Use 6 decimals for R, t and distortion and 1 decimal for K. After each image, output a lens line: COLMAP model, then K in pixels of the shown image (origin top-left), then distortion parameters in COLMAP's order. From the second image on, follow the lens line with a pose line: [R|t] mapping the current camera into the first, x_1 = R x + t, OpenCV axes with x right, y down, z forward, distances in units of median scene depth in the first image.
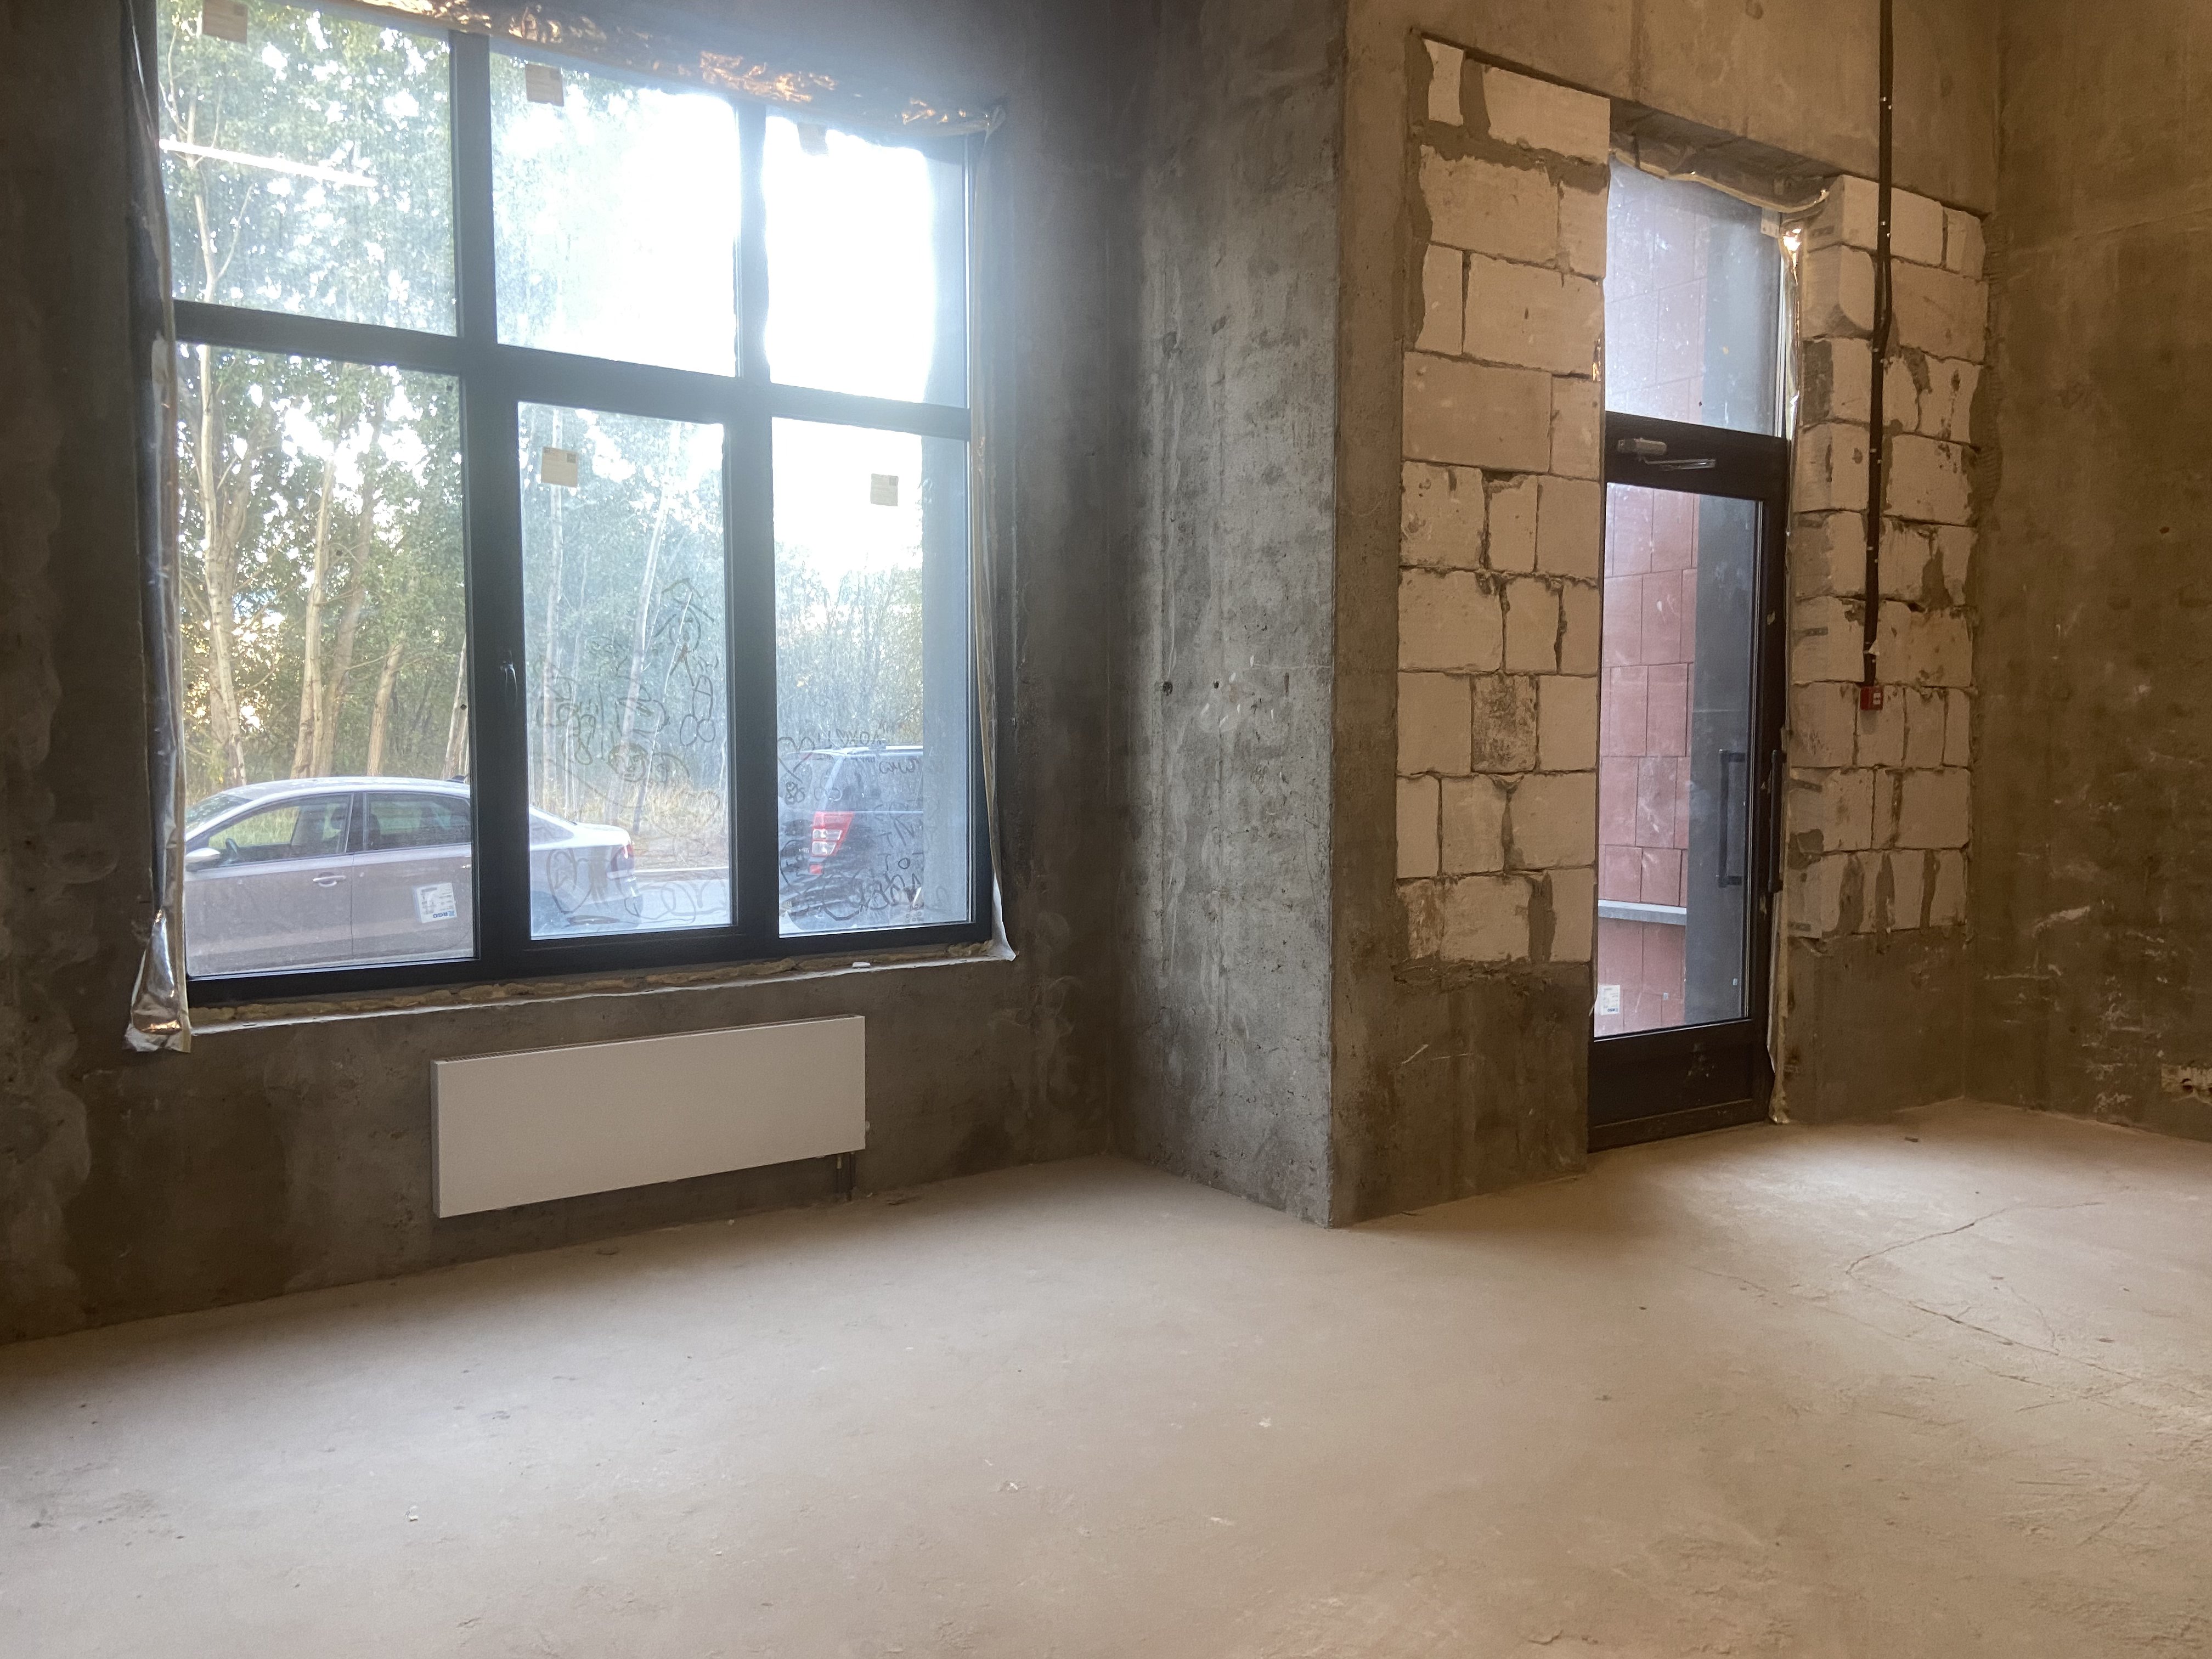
lens RADIAL K [[1660.1, 0, 1147.6], [0, 1660.1, 830.5], [0, 0, 1]] dist [0.108998, -0.133954]
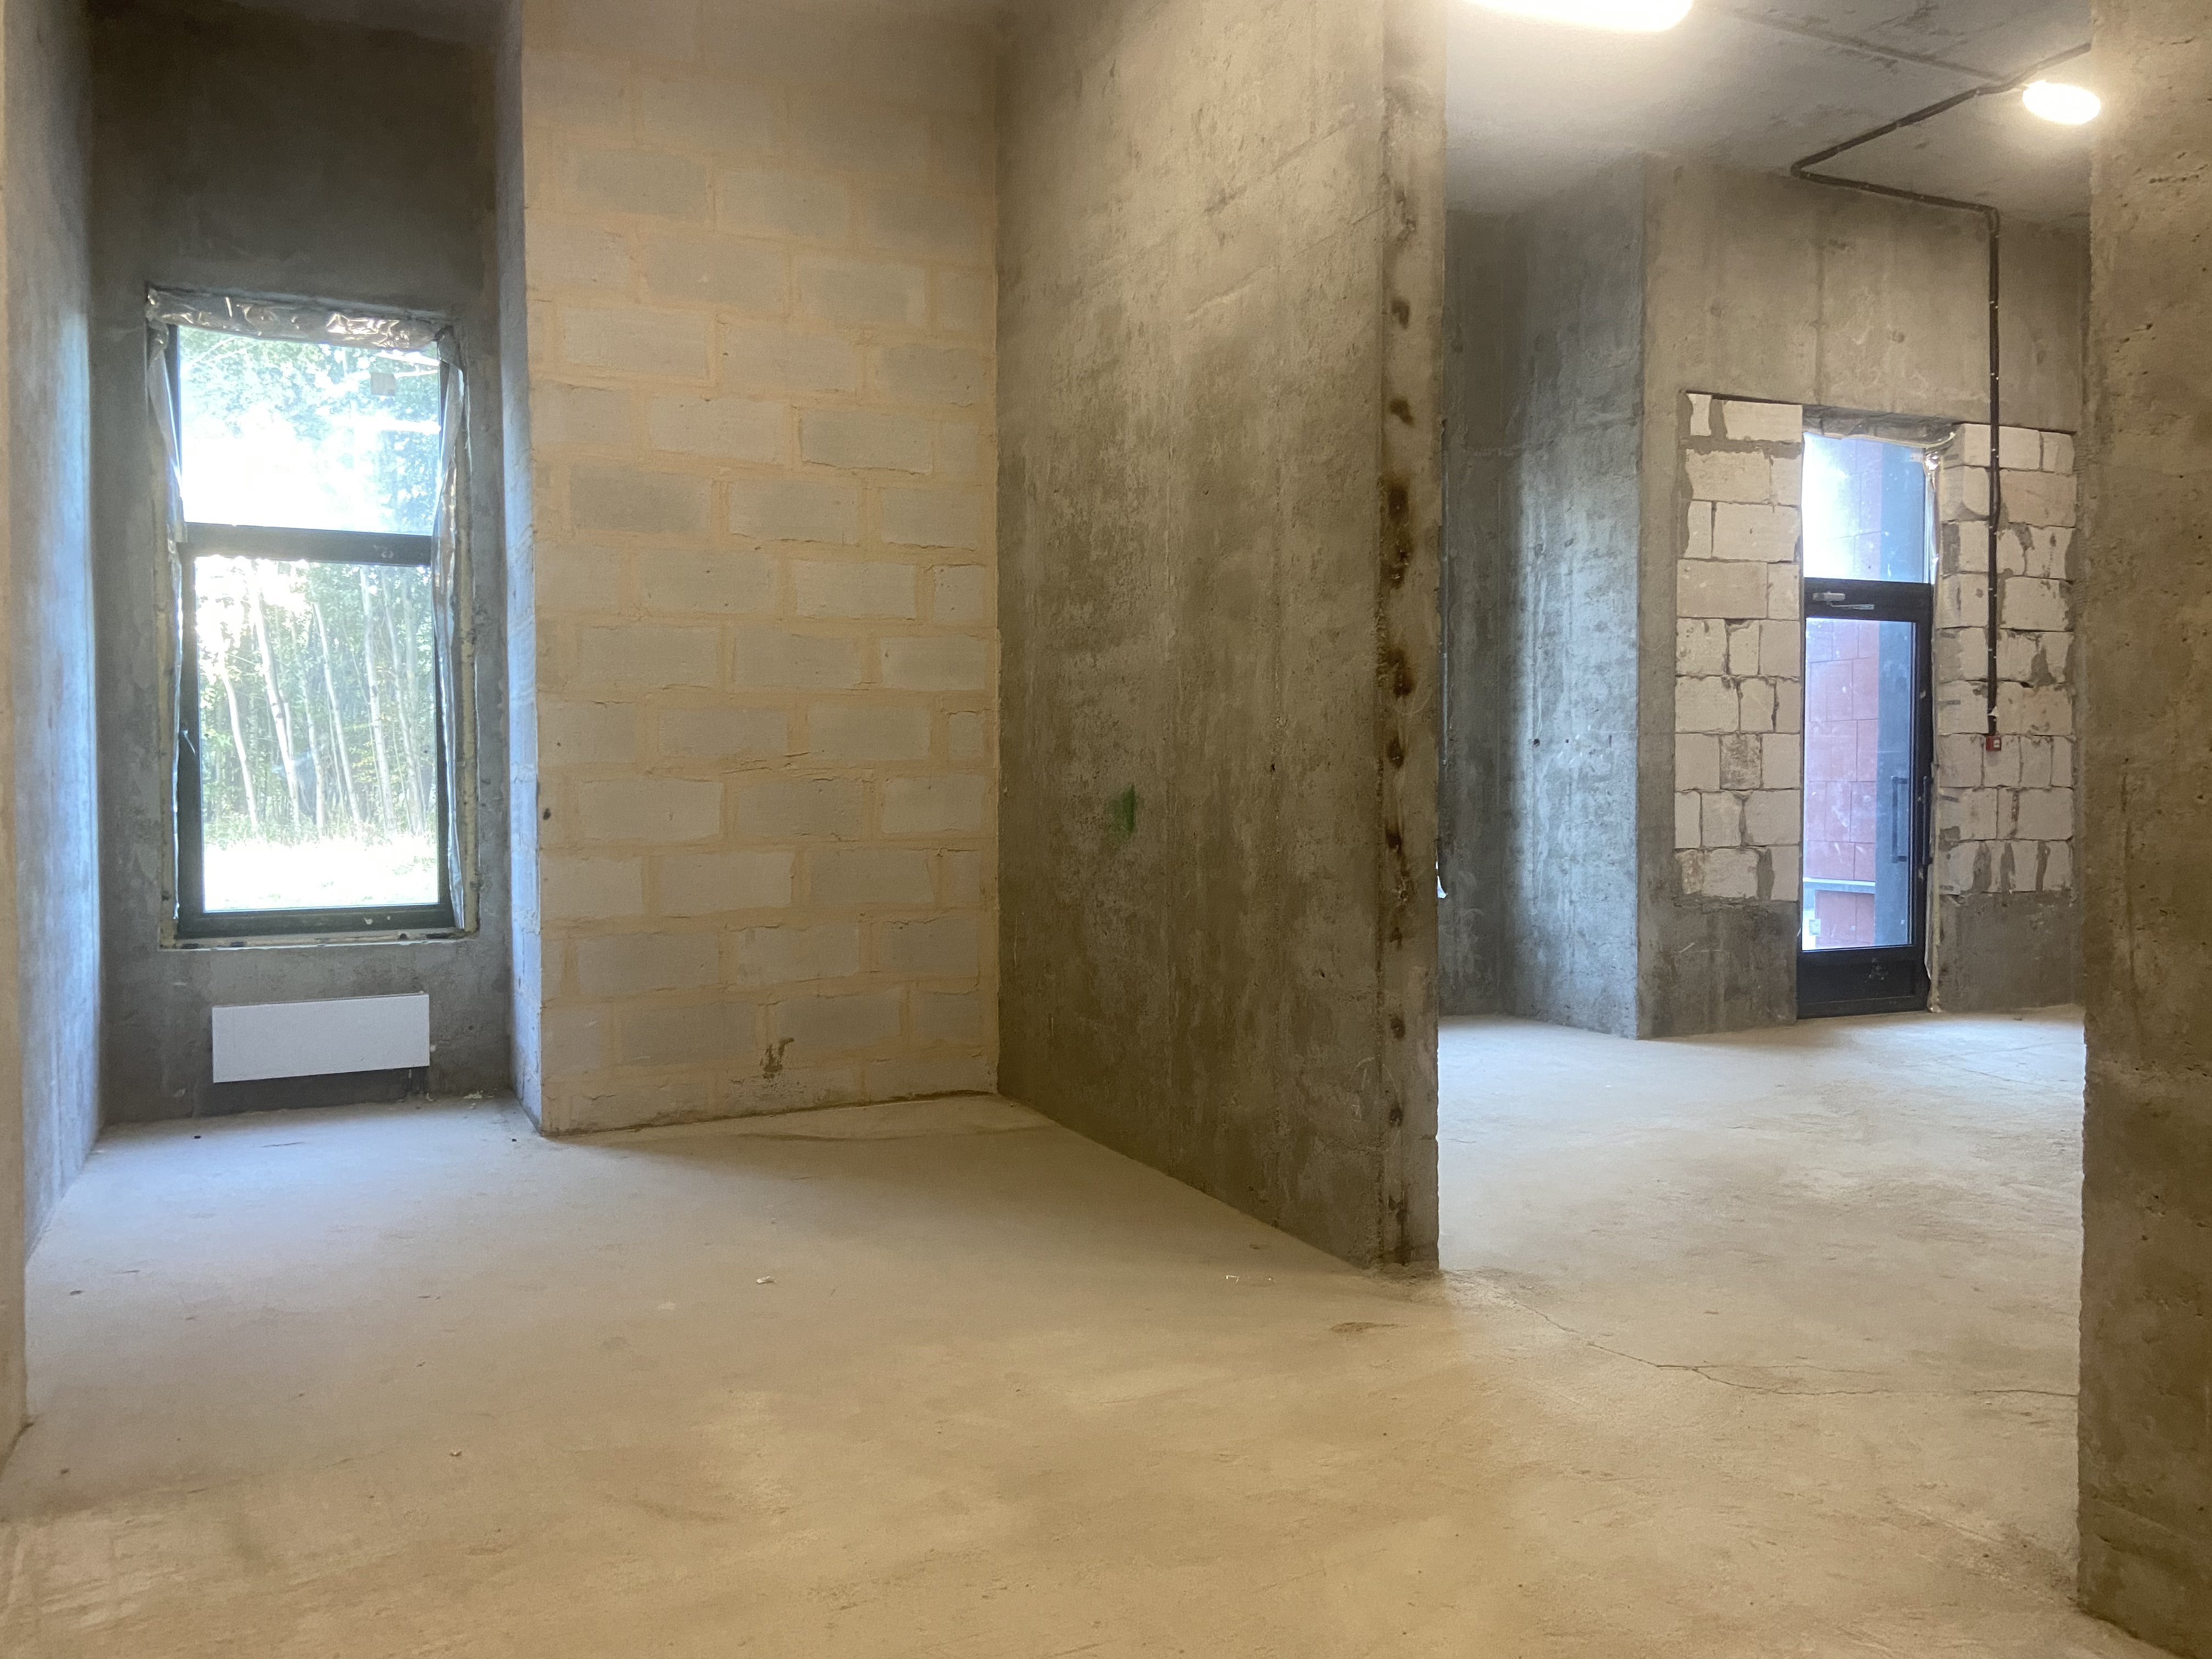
lens RADIAL K [[1660.1, 0, 1095.7], [0, 1660.1, 816.4], [0, 0, 1]] dist [0.108998, -0.133954]
pose [[0.981641, -0.001475, -0.190730, -0.109515], [-0.004246, 0.999553, -0.029582, 0.046815], [0.190689, 0.029849, 0.981197, -0.829226]]
